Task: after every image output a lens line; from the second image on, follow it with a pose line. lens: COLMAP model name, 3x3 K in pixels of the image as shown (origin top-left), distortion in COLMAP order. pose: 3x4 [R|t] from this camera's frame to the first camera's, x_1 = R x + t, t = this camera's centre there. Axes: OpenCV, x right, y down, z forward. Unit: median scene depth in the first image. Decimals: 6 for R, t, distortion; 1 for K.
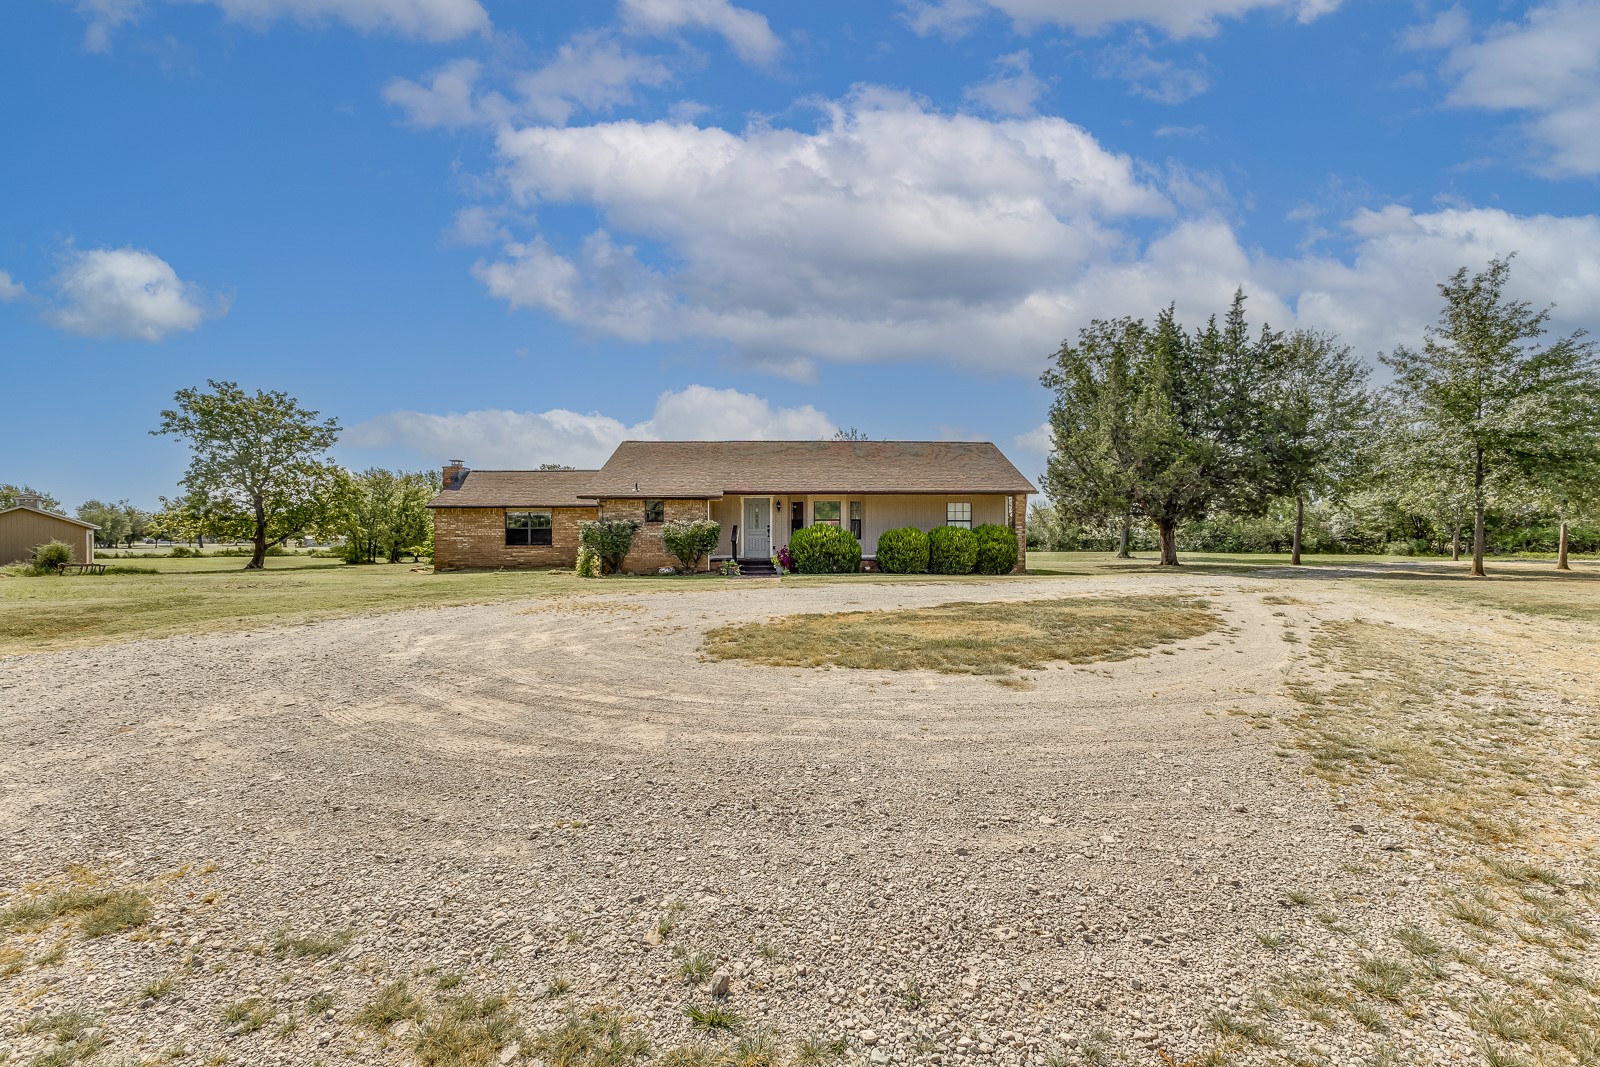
lens RADIAL K [[685.6, 0, 804.5], [0, 685.6, 531.9], [0, 0, 1]] dist [0.010789, -0.000009]
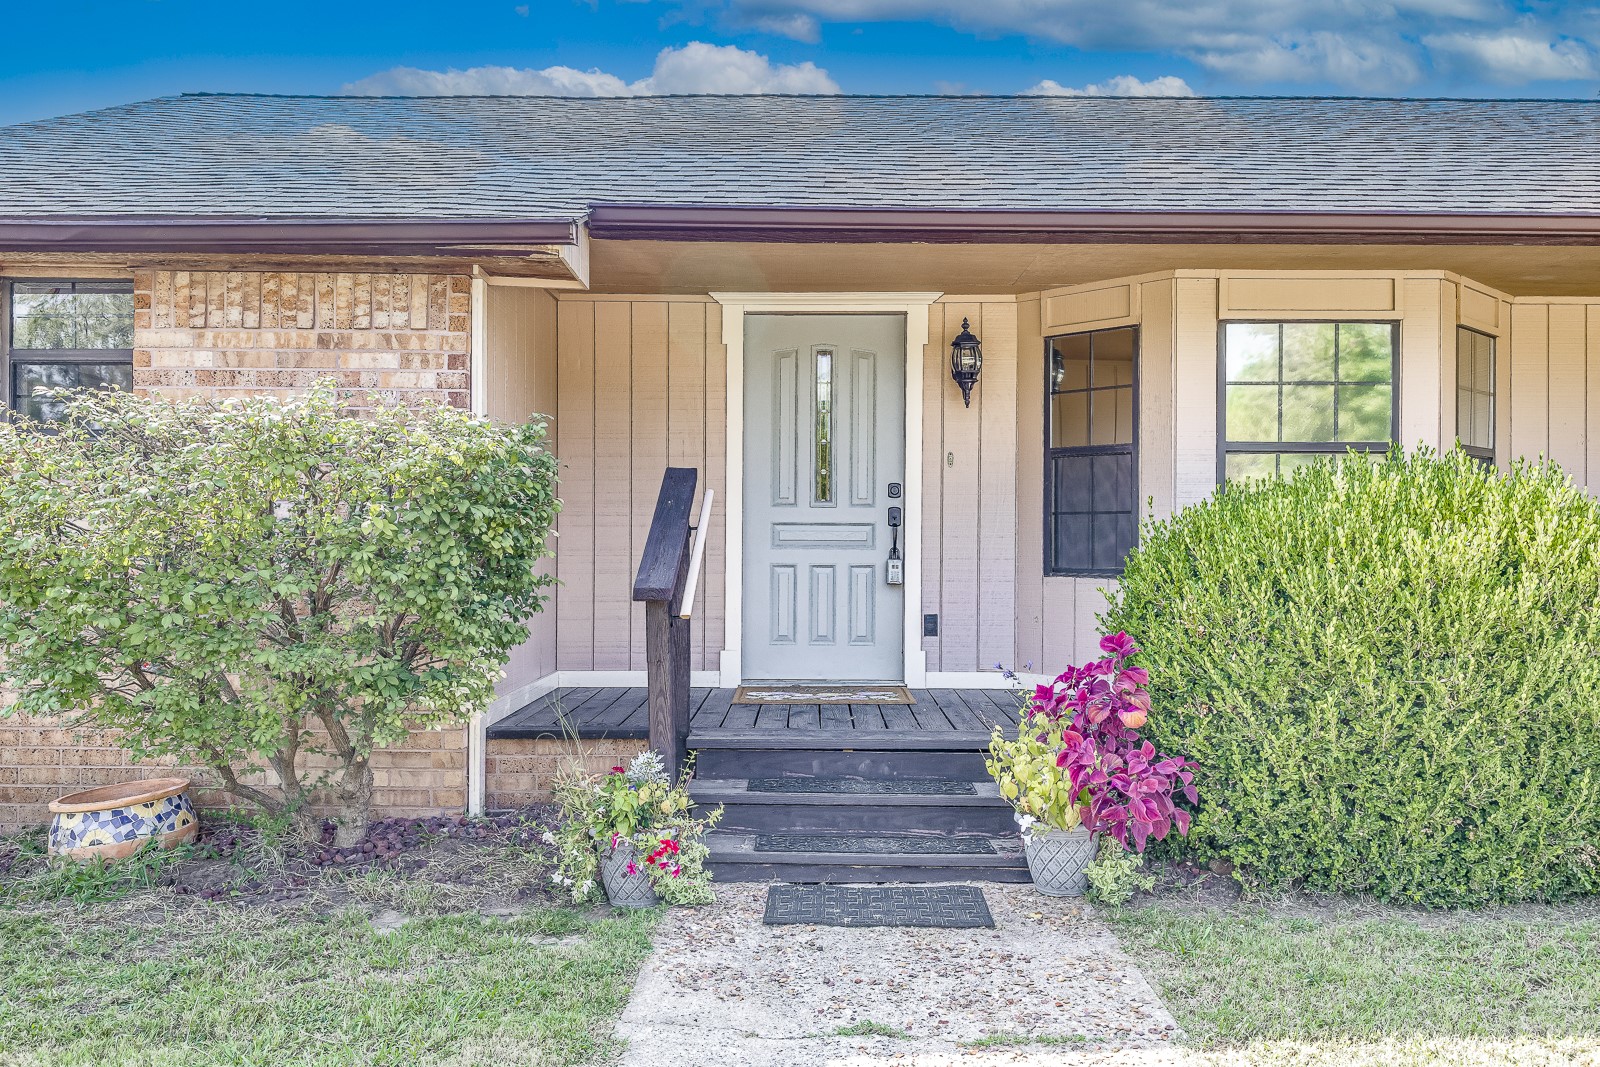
lens RADIAL K [[1290.9, 0, 800.0], [0, 1290.9, 533.5], [0, 0, 1]] dist [-0.000357, -0.003907]
pose [[0.999238, 0.009016, -0.037968, -0.063539], [-0.009163, 0.999951, -0.003699, 0.003038], [0.037933, 0.004044, 0.999272, 0.699793]]
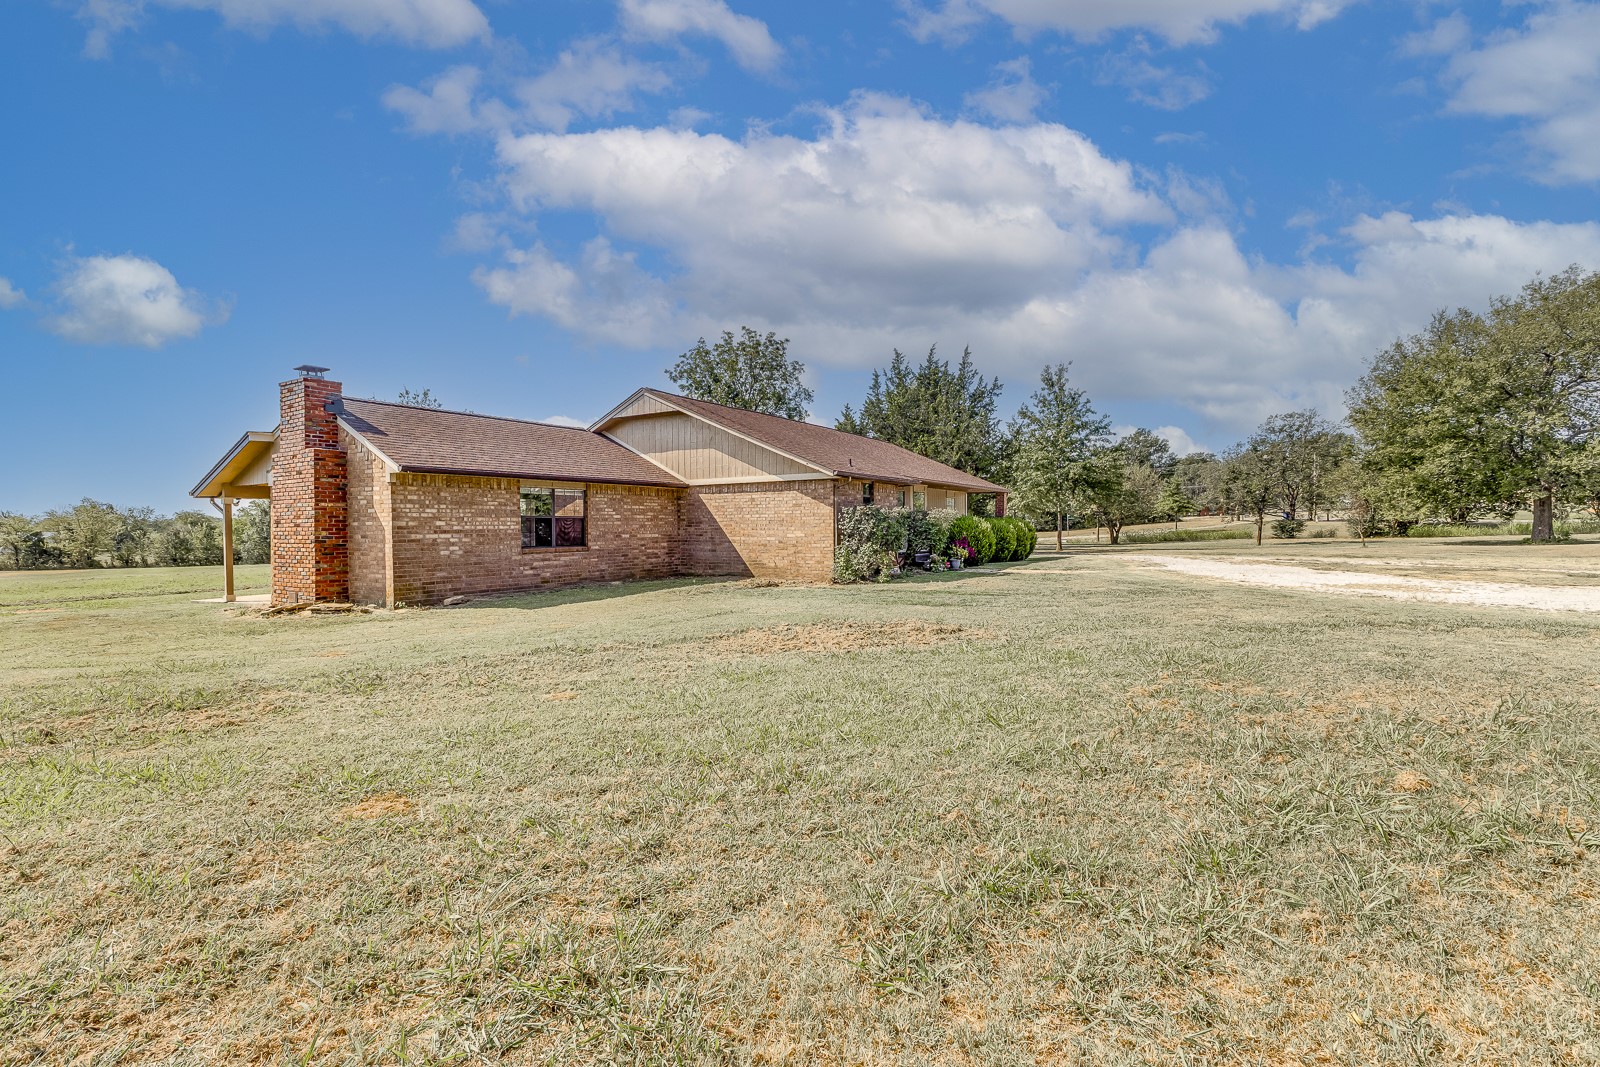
lens RADIAL K [[685.6, 0, 804.5], [0, 685.6, 531.9], [0, 0, 1]] dist [0.010789, -0.000009]
pose [[0.580159, -0.006020, 0.814481, -0.829726], [0.006309, 0.999976, 0.002898, 0.007243], [-0.814479, 0.003457, 0.580183, 0.556898]]
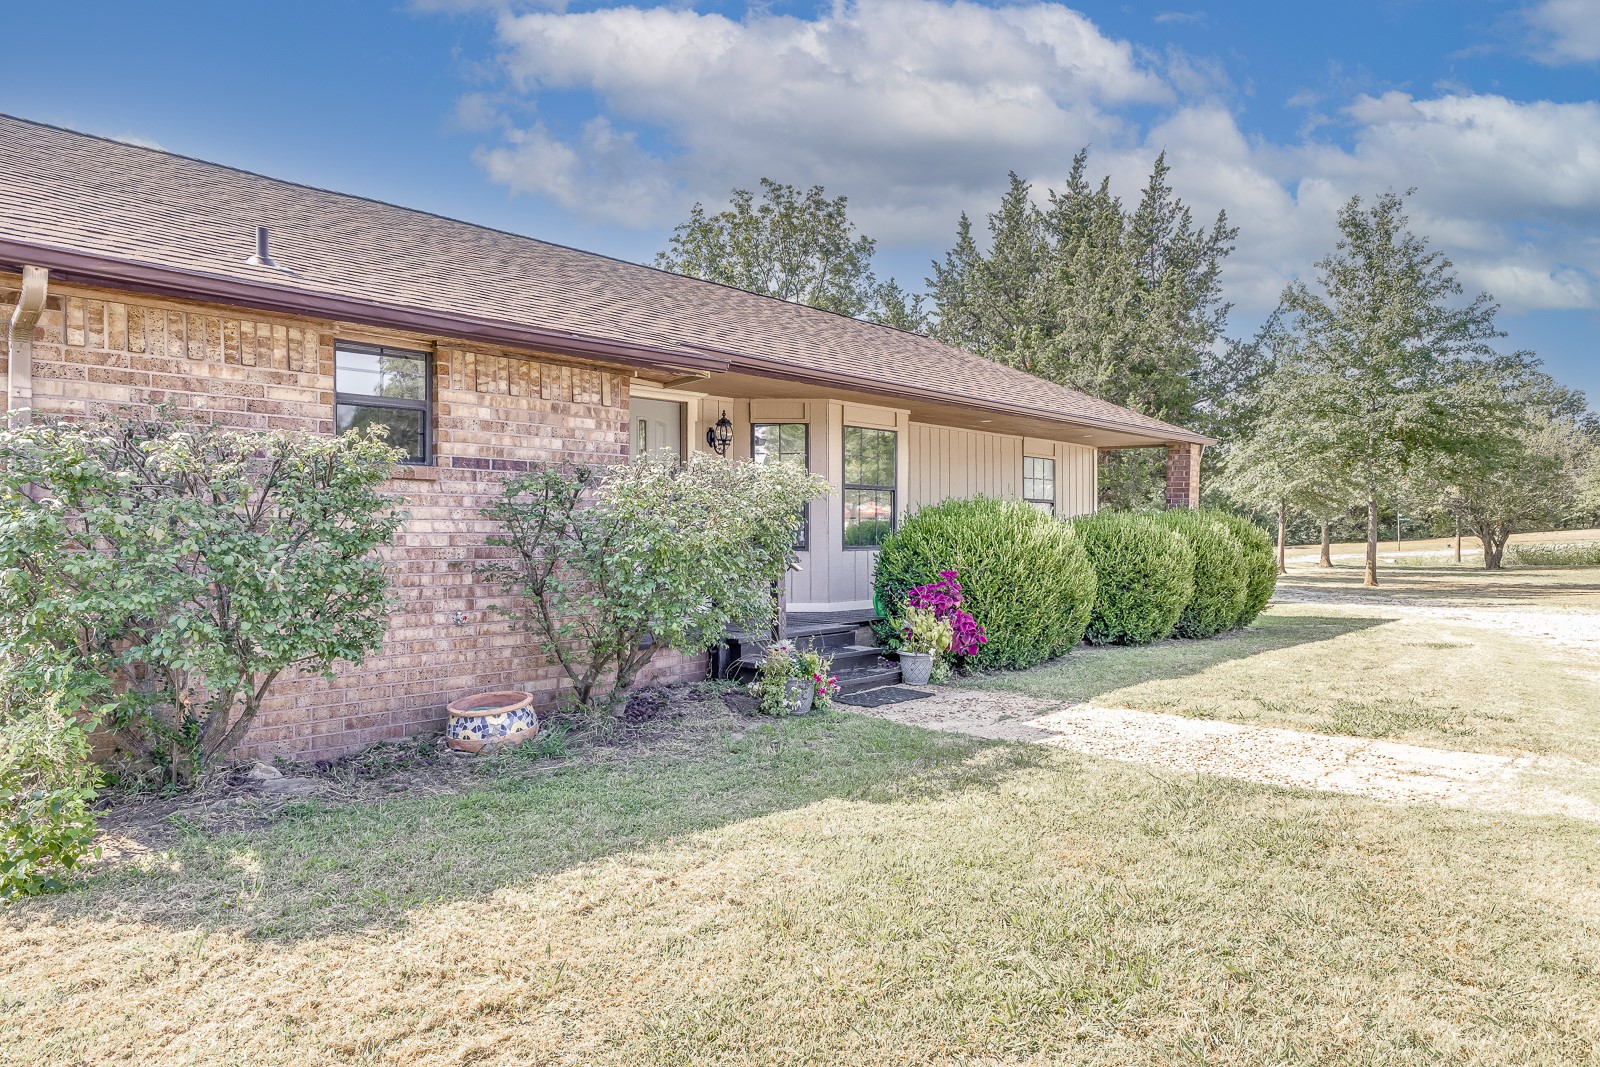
lens RADIAL K [[968.1, 0, 788.4], [0, 968.1, 548.9], [0, 0, 1]] dist [0.001286, -0.000537]
pose [[0.729211, -0.008704, 0.684234, -0.291432], [-0.001906, 0.999889, 0.014751, 0.004154], [-0.684286, -0.012060, 0.729114, 0.682210]]
